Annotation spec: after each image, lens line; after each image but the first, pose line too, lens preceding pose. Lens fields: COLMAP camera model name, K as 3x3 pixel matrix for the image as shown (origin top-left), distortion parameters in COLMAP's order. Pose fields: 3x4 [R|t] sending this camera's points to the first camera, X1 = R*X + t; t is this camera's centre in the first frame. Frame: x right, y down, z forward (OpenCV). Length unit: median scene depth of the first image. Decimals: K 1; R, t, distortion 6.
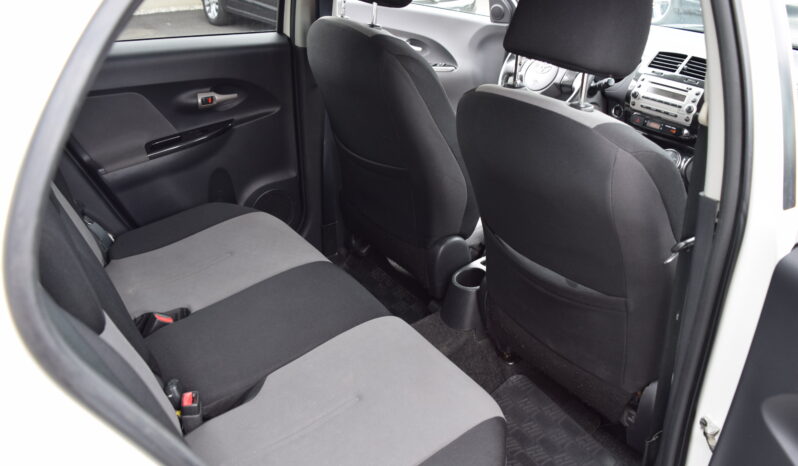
lens RADIAL K [[636.4, 0, 399.0], [0, 636.4, 233.0], [0, 0, 1]] dist [-0.114744, 0.040701]
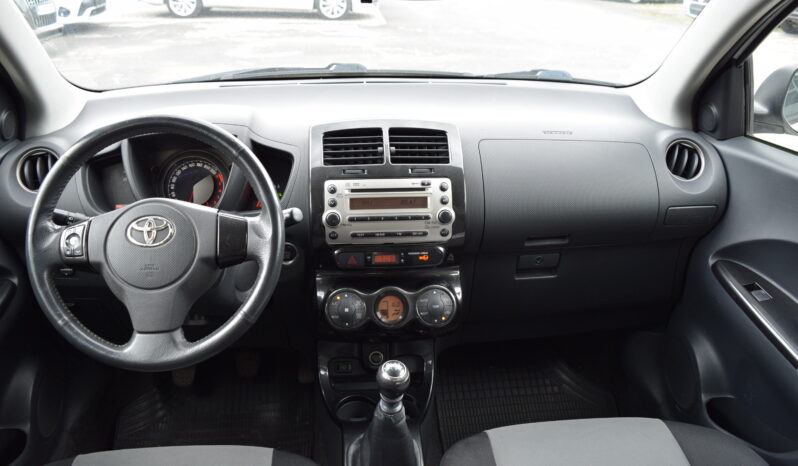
lens RADIAL K [[636.4, 0, 399.0], [0, 636.4, 233.0], [0, 0, 1]] dist [-0.114744, 0.040701]
pose [[0.482408, -0.362963, 0.797208, -0.043304], [0.388764, 0.904281, 0.176463, -0.304583], [-0.784949, 0.224799, 0.577339, 0.672932]]
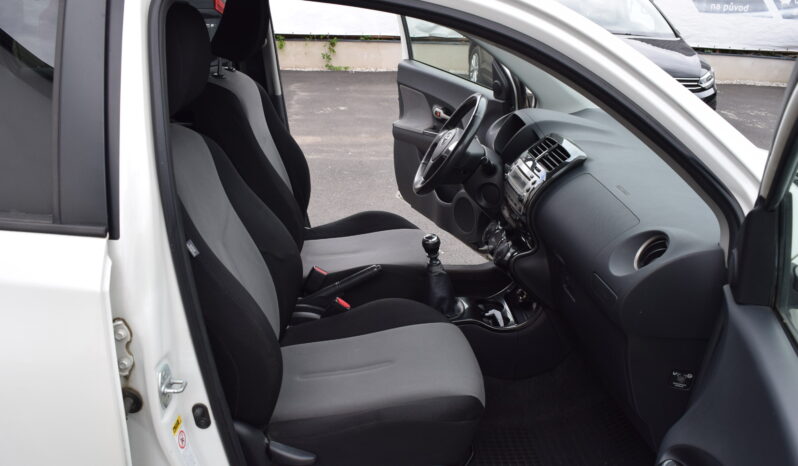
lens RADIAL K [[622.8, 0, 399.0], [0, 622.8, 233.0], [0, 0, 1]] dist [-0.084554, 0.001882]
pose [[0.865062, 0.210449, -0.455388, 0.721367], [-0.257503, 0.965318, -0.043055, -0.065774], [0.430534, 0.154509, 0.889251, 0.128337]]
